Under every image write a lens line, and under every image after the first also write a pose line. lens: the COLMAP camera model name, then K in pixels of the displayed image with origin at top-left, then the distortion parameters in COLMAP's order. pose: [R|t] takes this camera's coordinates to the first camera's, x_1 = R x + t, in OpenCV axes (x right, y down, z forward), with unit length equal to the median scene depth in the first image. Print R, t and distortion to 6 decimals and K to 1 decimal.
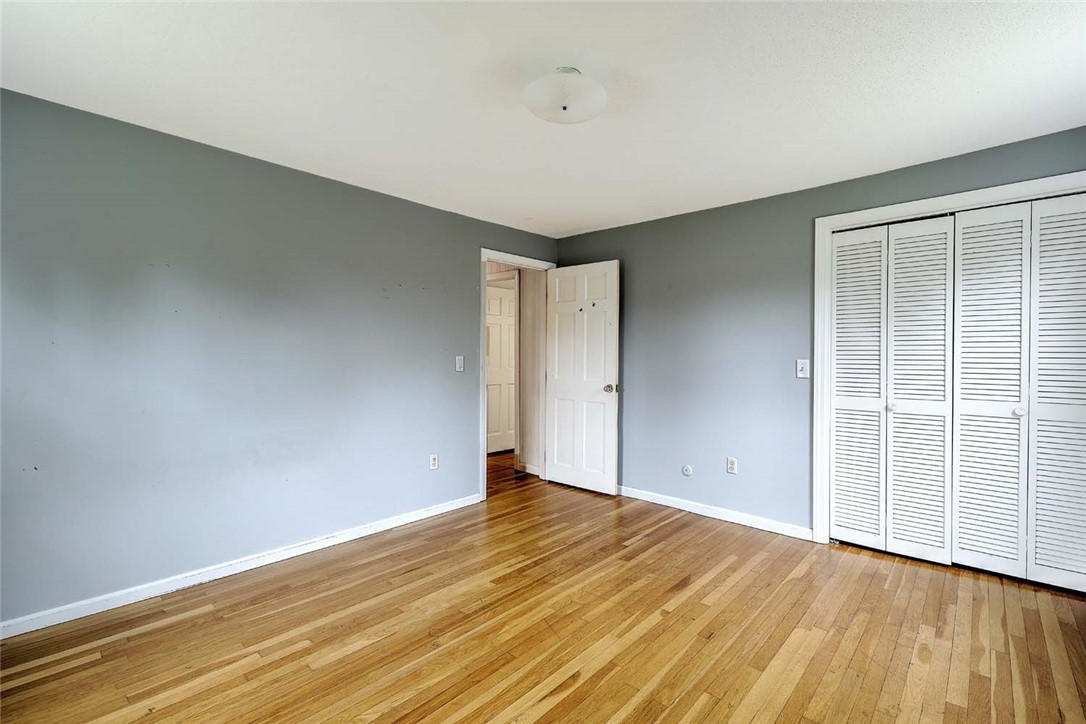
lens RADIAL K [[489.9, 0, 547.8], [0, 489.9, 357.9], [0, 0, 1]] dist [0.003334, -0.001287]
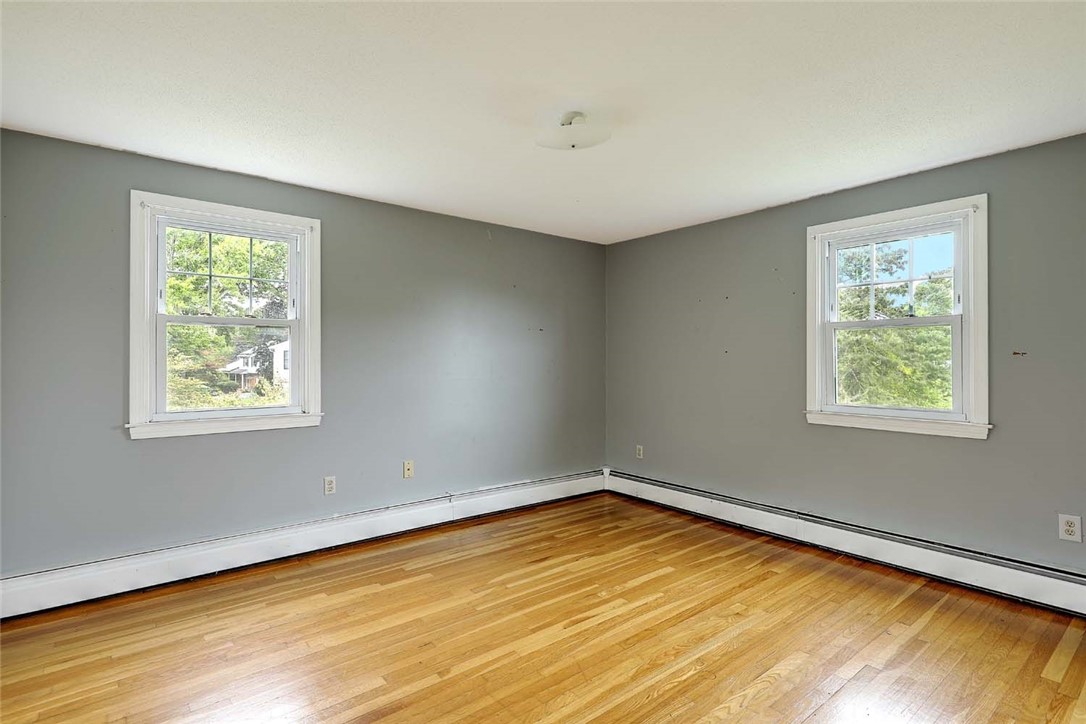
lens RADIAL K [[533.6, 0, 548.7], [0, 533.6, 360.3], [0, 0, 1]] dist [0.009764, -0.000282]
pose [[-0.988825, -0.001293, 0.149078, -0.090629], [-0.000414, 0.999982, 0.005929, -0.030756], [-0.149083, 0.005801, -0.988808, 2.181961]]
